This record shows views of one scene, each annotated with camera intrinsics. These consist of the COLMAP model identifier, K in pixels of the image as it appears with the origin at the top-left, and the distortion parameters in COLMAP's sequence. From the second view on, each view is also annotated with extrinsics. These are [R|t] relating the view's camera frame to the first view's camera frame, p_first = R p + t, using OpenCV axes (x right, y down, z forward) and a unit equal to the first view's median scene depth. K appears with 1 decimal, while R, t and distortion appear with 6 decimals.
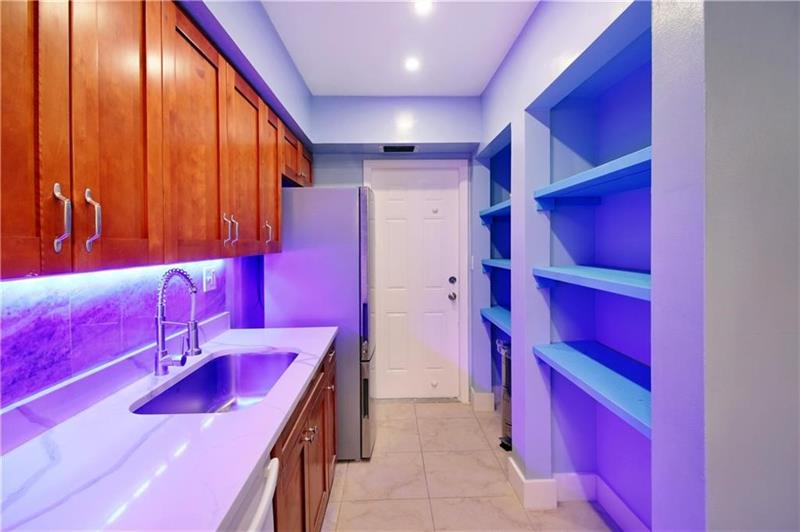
lens RADIAL K [[380.9, 0, 383.8], [0, 380.9, 252.8], [0, 0, 1]] dist [-0.003583, -0.010545]
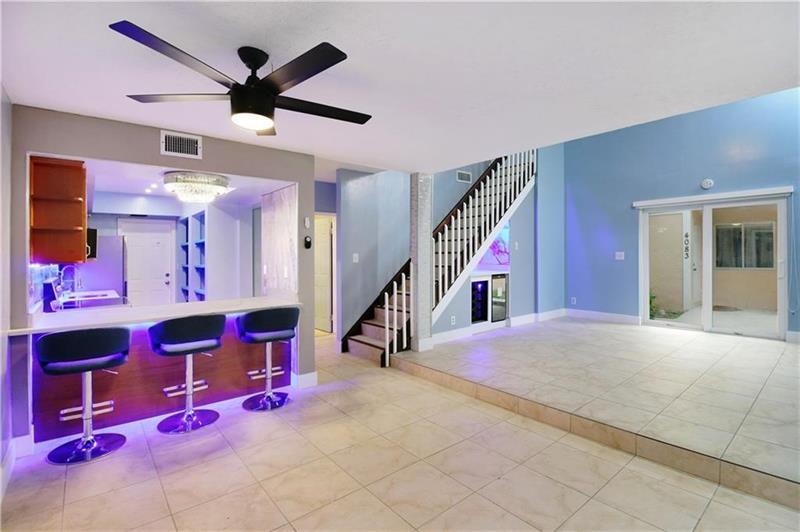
lens RADIAL K [[380.9, 0, 408.8], [0, 380.9, 261.5], [0, 0, 1]] dist [-0.003583, -0.010545]
pose [[0.750292, -0.000541, 0.661107, -0.357489], [0.016445, 0.999705, -0.017846, 0.088016], [-0.660902, 0.024262, 0.750080, -2.502332]]
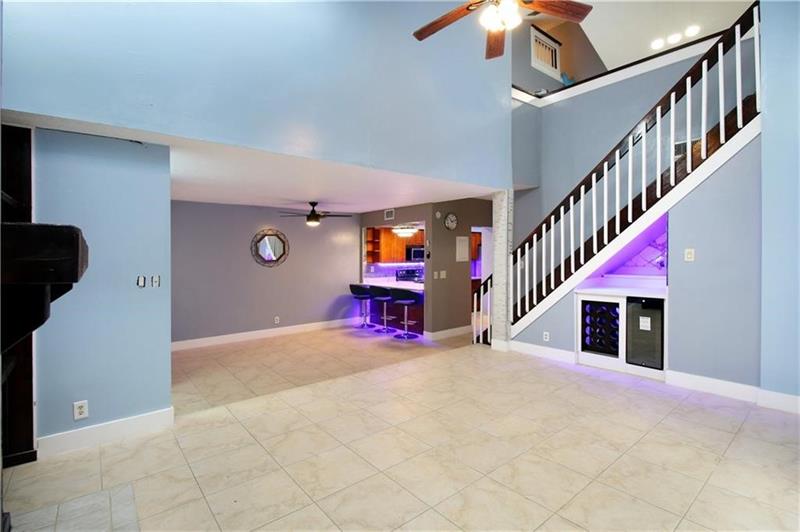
lens RADIAL K [[380.9, 0, 405.0], [0, 380.9, 257.2], [0, 0, 1]] dist [-0.003583, -0.010545]
pose [[0.649336, 0.021405, -0.760200, 2.992103], [-0.026115, 0.999642, 0.005841, -0.050340], [0.760053, 0.016060, 0.649663, -3.020750]]
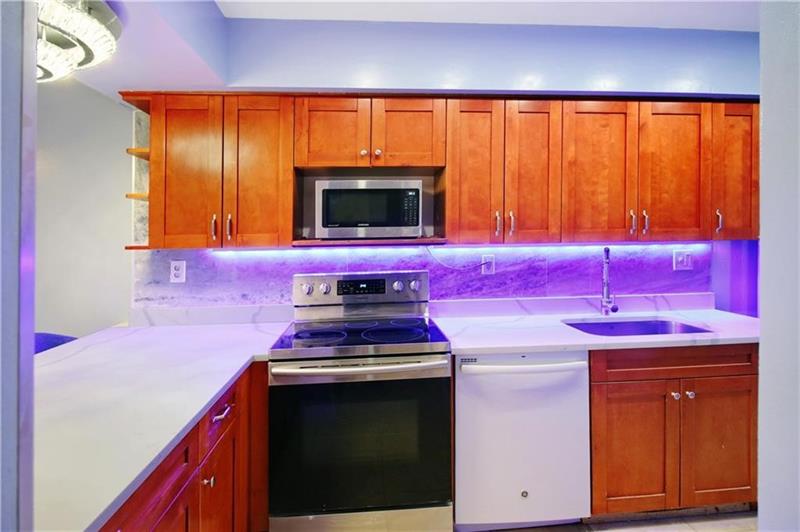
lens RADIAL K [[399.0, 0, 389.8], [0, 399.0, 231.5], [0, 0, 1]] dist [-0.006973, -0.001234]
pose [[0.070430, 0.001554, -0.997516, 0.710761], [-0.014487, 0.999895, 0.000535, -0.008073], [0.997412, 0.014414, 0.070445, -0.005216]]
